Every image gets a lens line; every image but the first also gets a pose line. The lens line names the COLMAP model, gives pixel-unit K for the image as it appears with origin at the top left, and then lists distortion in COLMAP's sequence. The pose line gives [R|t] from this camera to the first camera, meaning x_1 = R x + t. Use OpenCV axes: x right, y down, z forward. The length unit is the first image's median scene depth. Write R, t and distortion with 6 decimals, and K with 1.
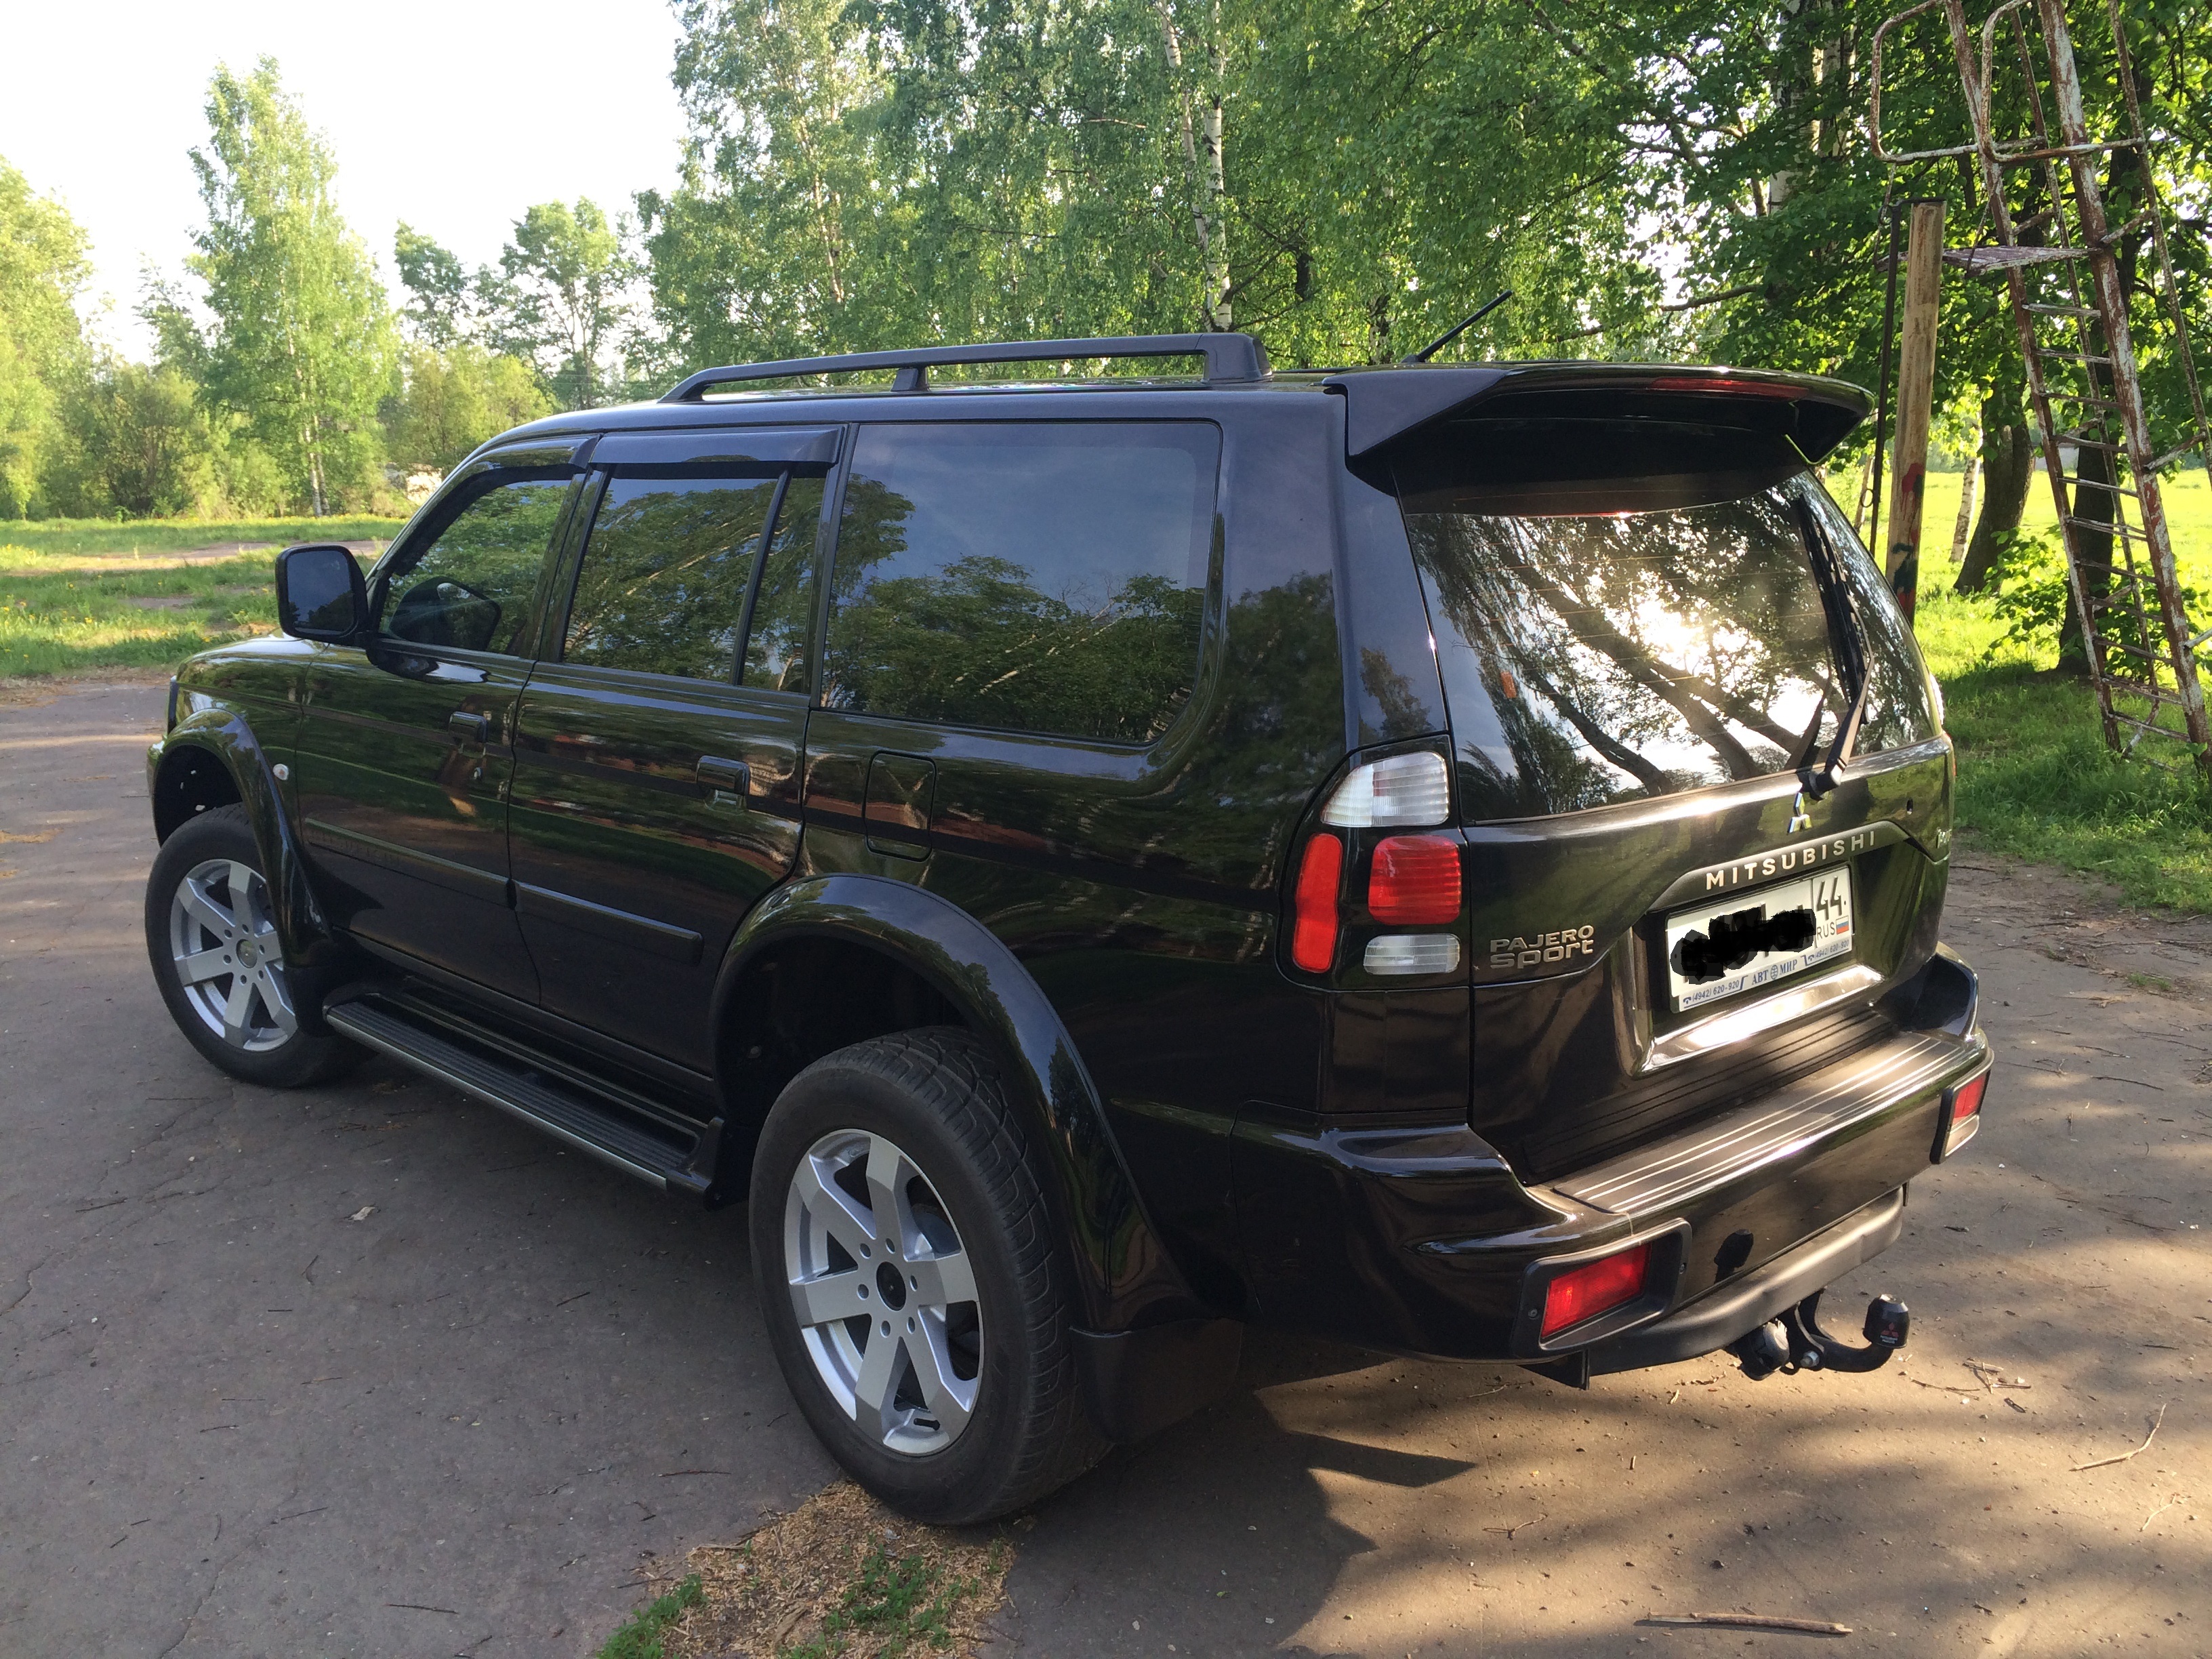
lens RADIAL K [[1897.8, 0, 1107.4], [0, 1897.8, 821.1], [0, 0, 1]] dist [0.078777, -0.110671]
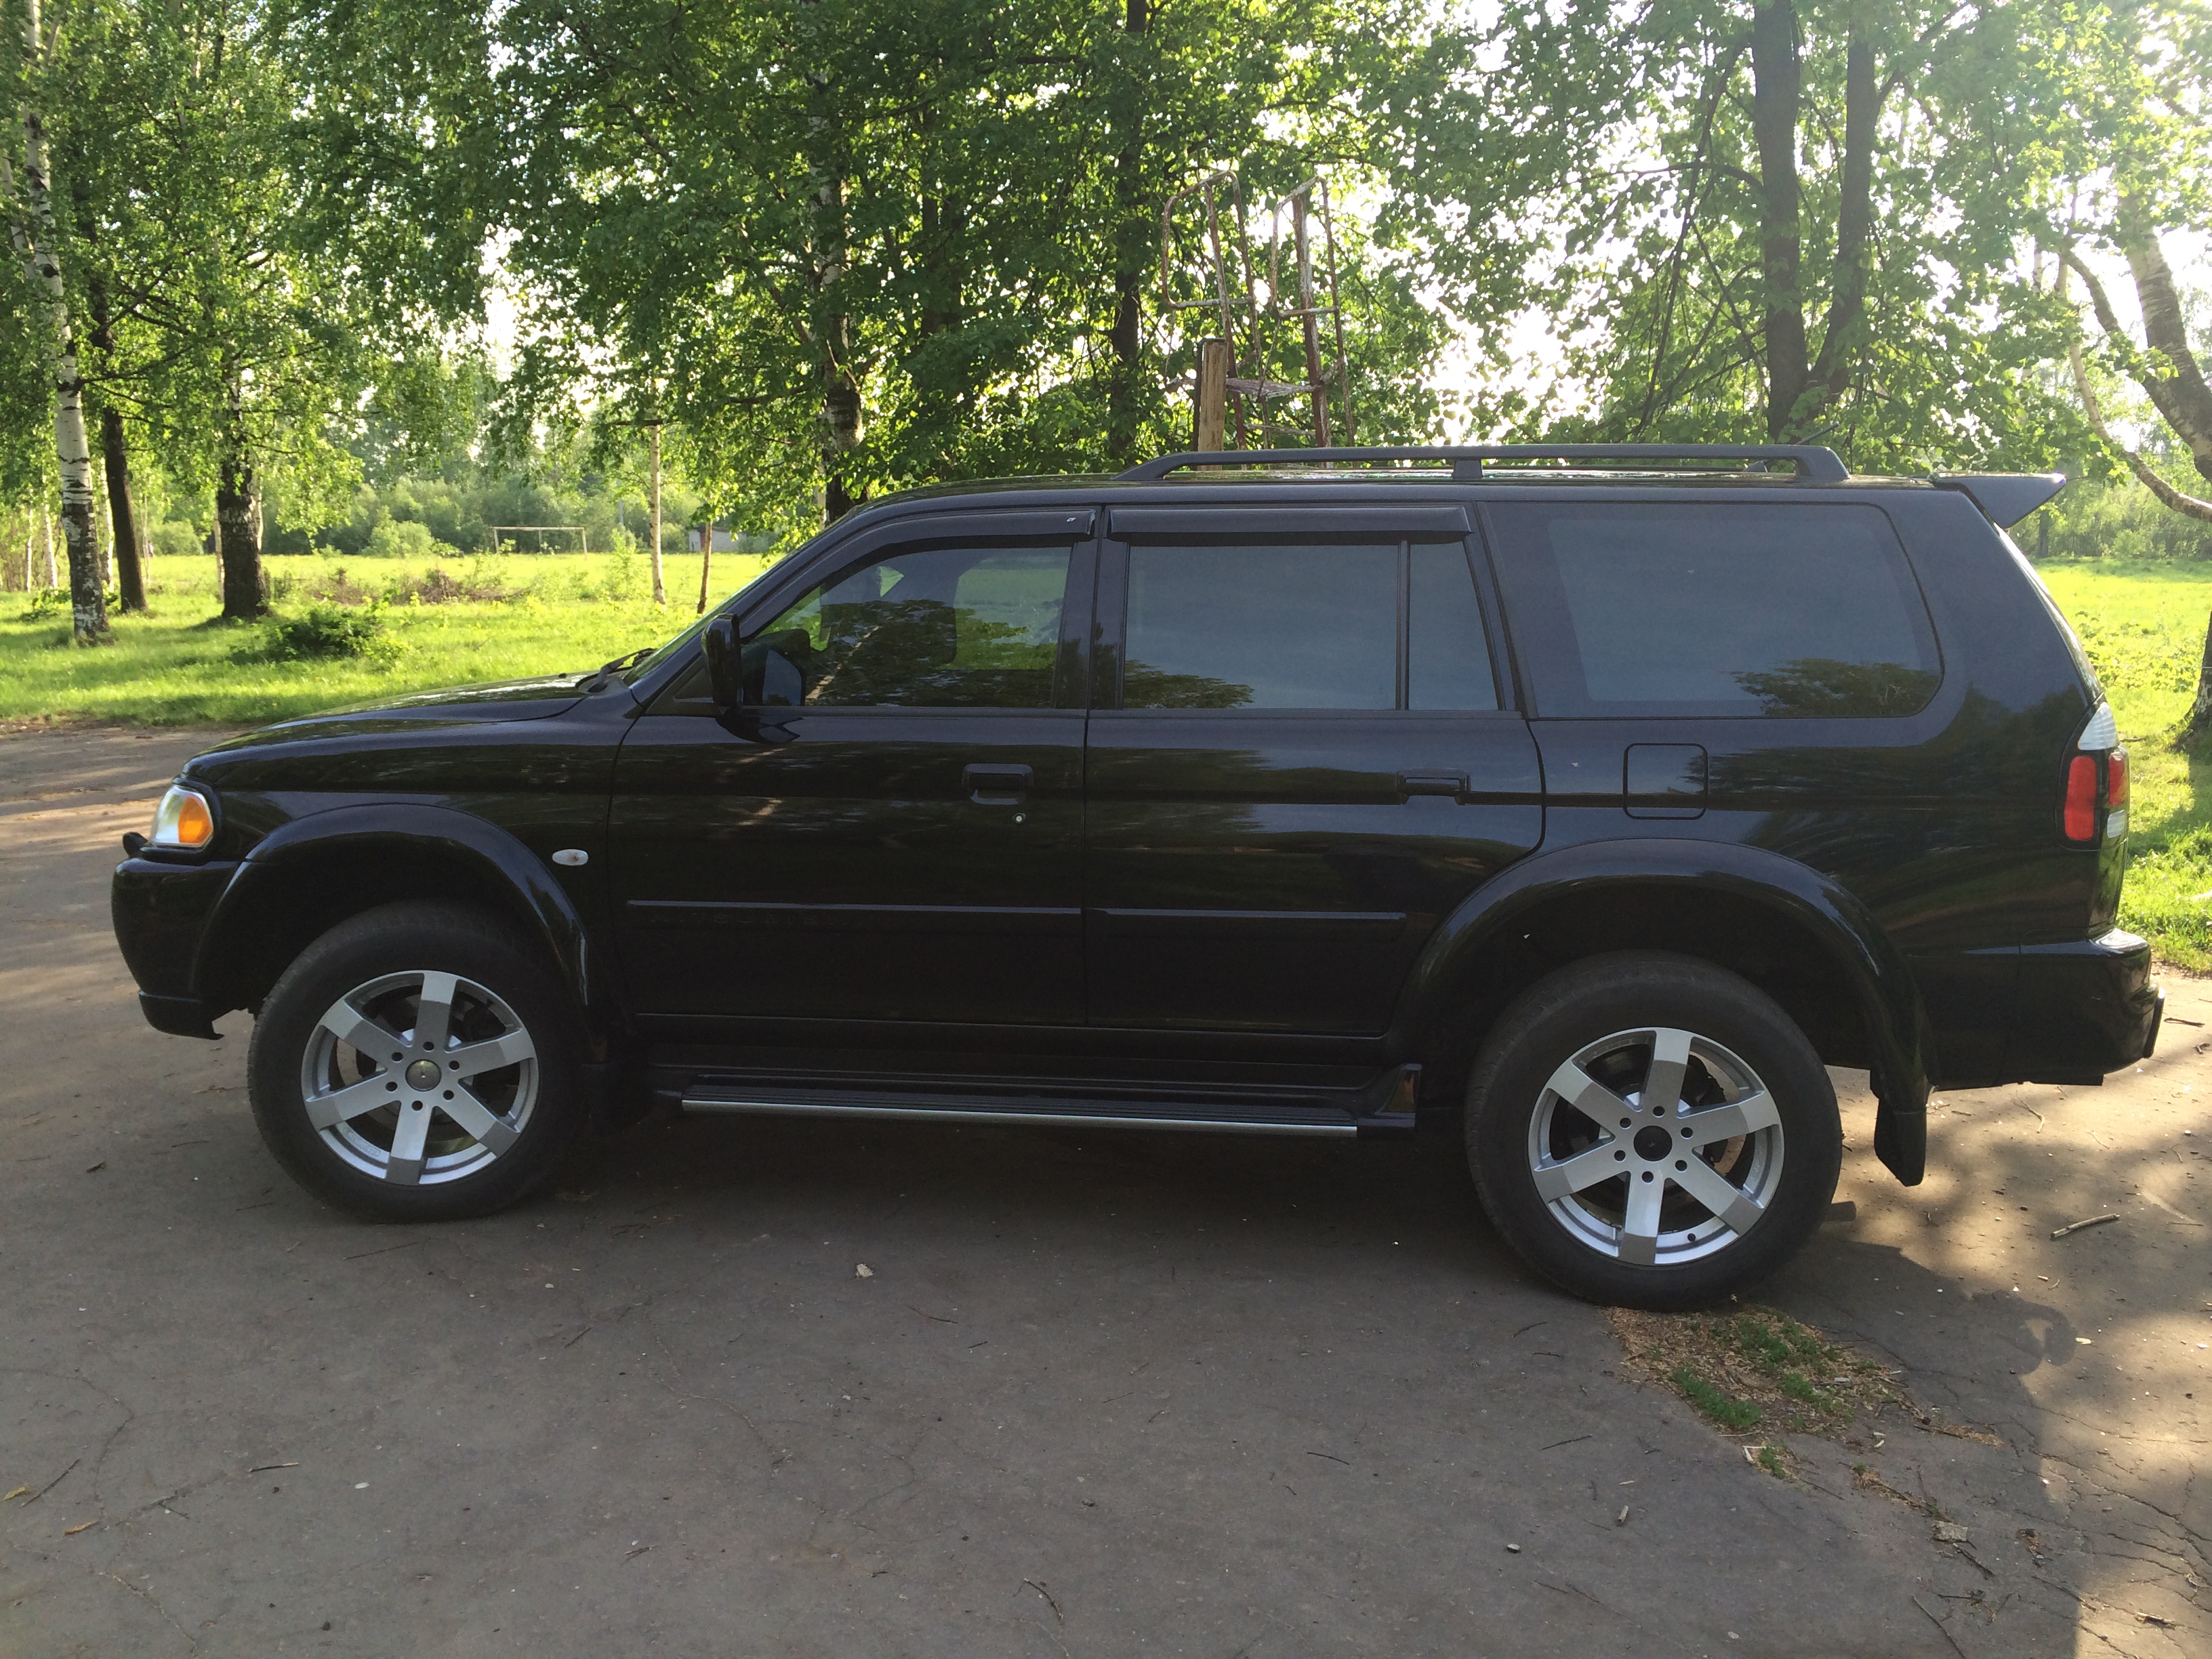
lens RADIAL K [[1897.8, 0, 1105.8], [0, 1897.8, 823.6], [0, 0, 1]] dist [0.078777, -0.110671]
pose [[0.787238, -0.081970, 0.611177, -0.069157], [0.108358, 0.994092, -0.006246, -0.000702], [-0.607055, 0.071143, 0.791469, 0.008989]]
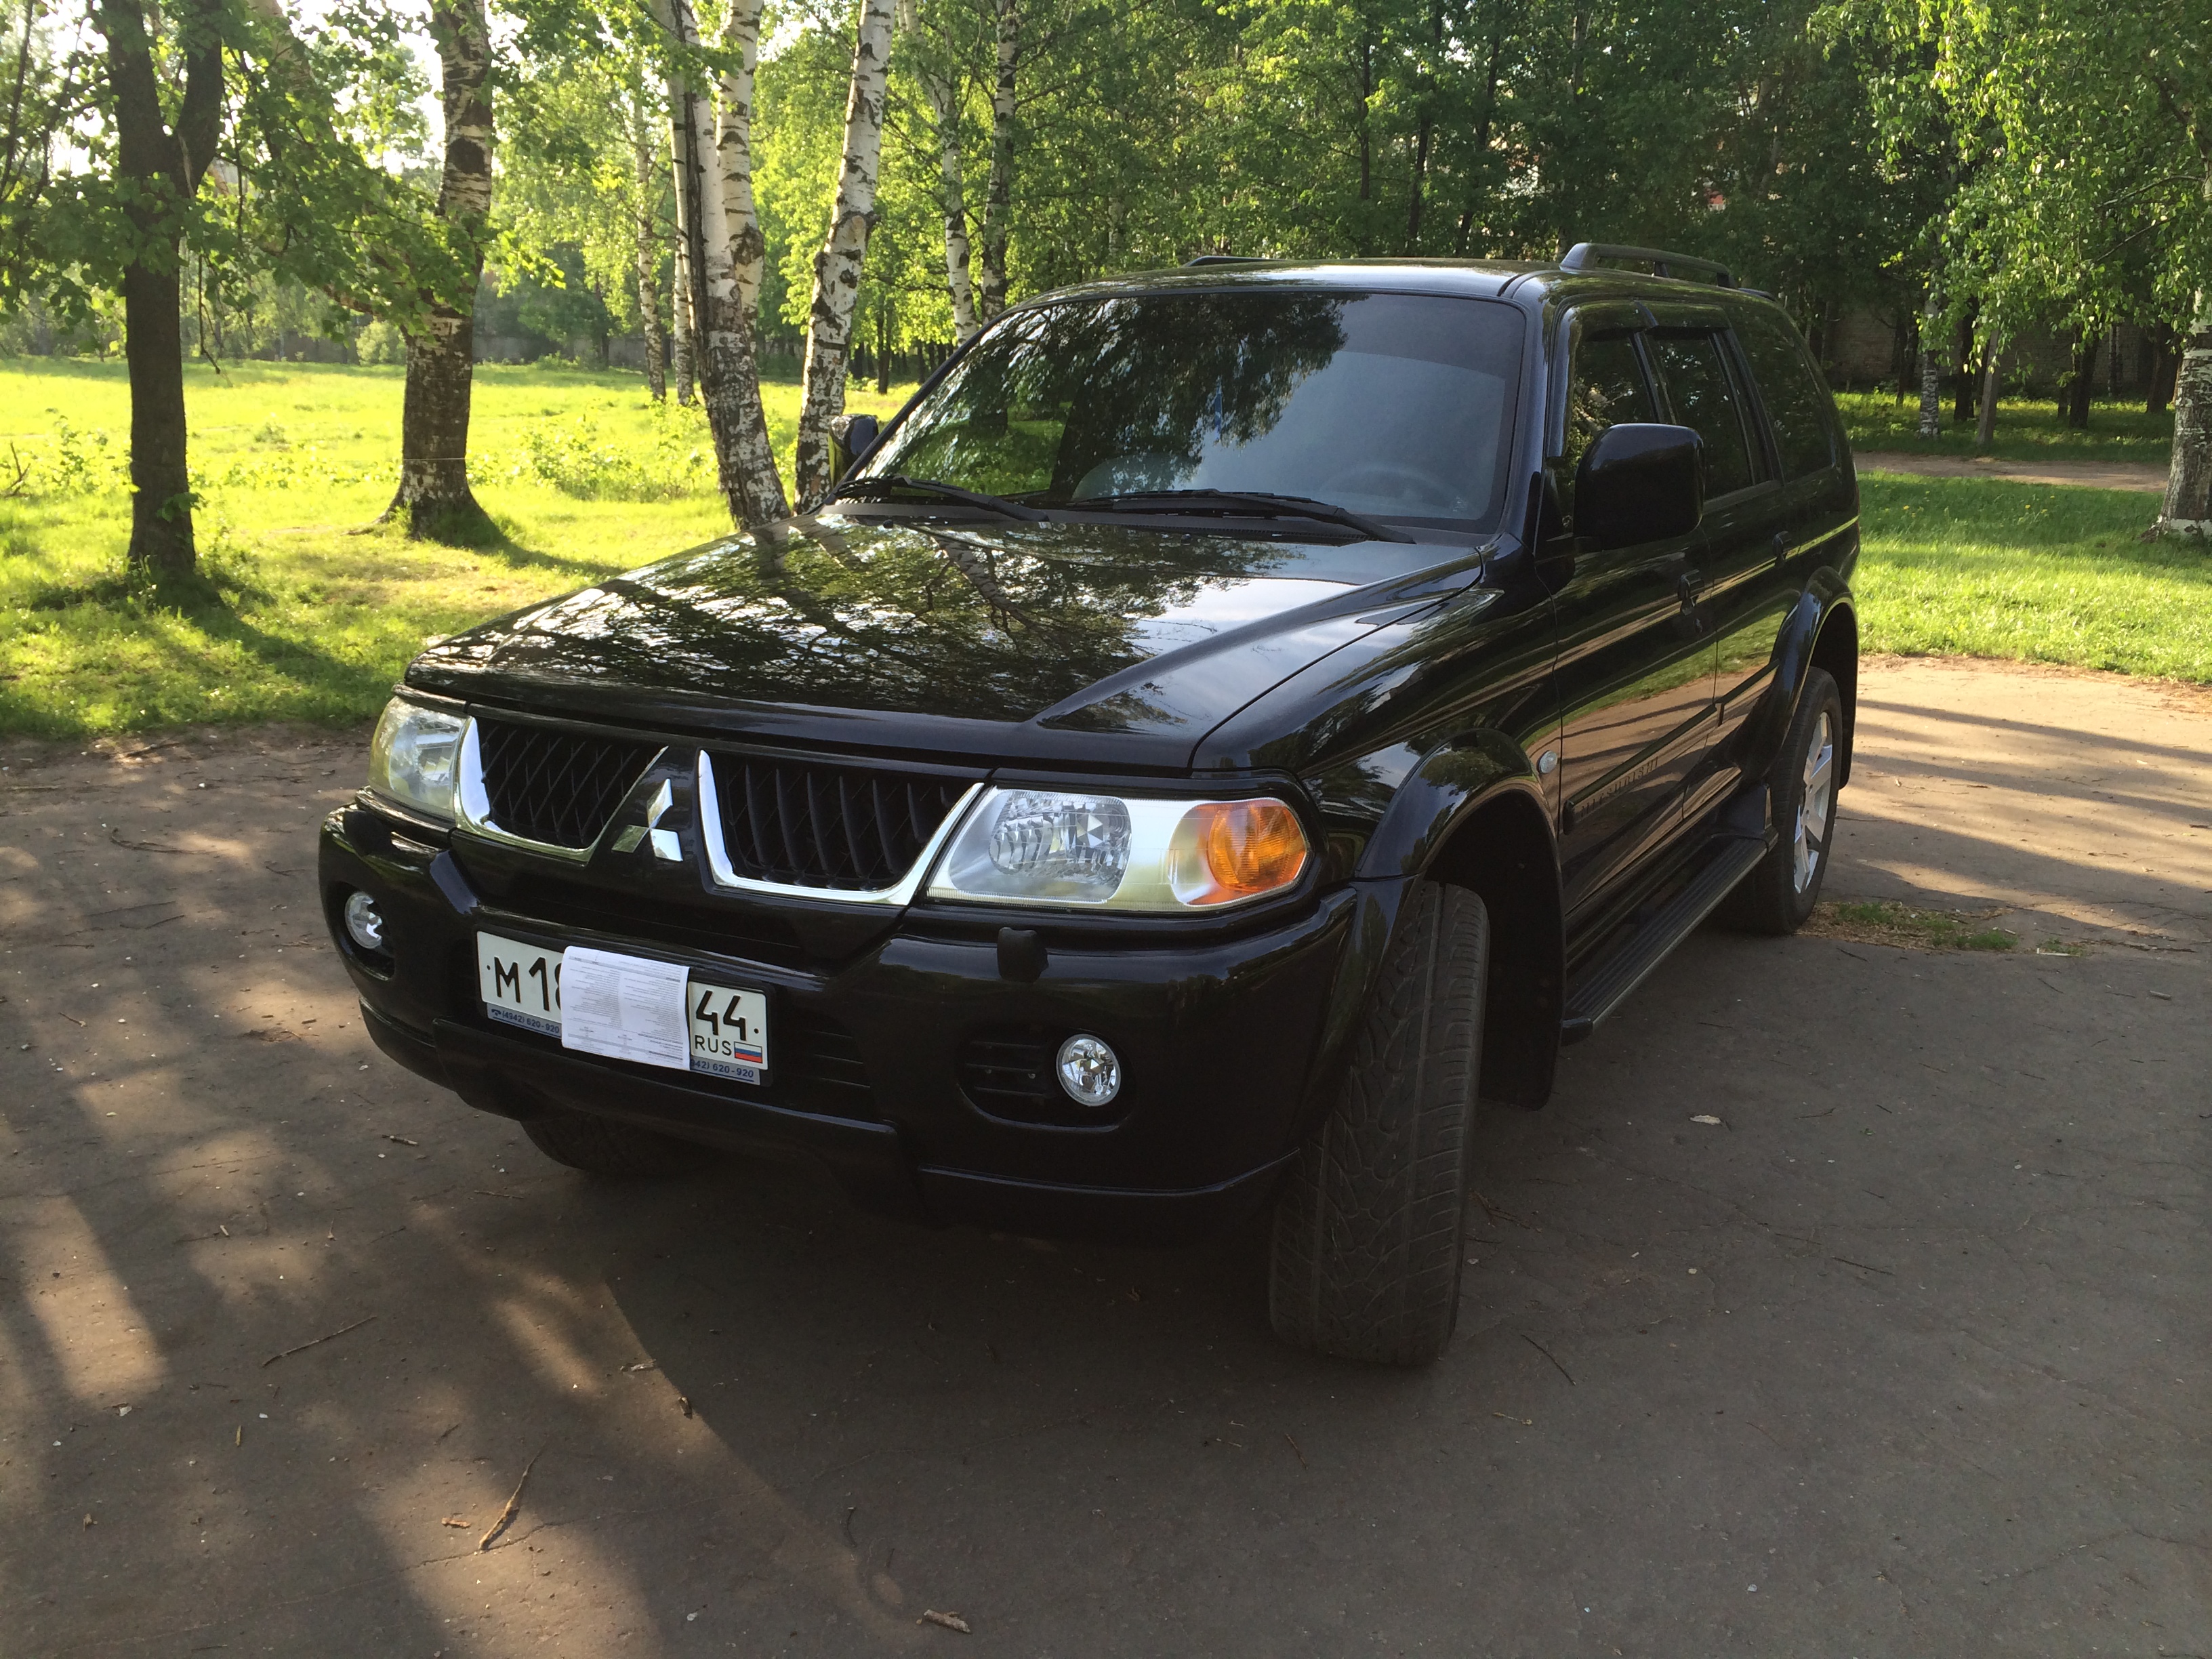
lens RADIAL K [[1897.8, 0, 1108.1], [0, 1897.8, 827.7], [0, 0, 1]] dist [0.078777, -0.110671]
pose [[-0.277723, -0.229641, 0.932810, -0.091469], [0.172172, 0.943388, 0.283506, -0.020079], [-0.945107, 0.239339, -0.222463, 0.114816]]
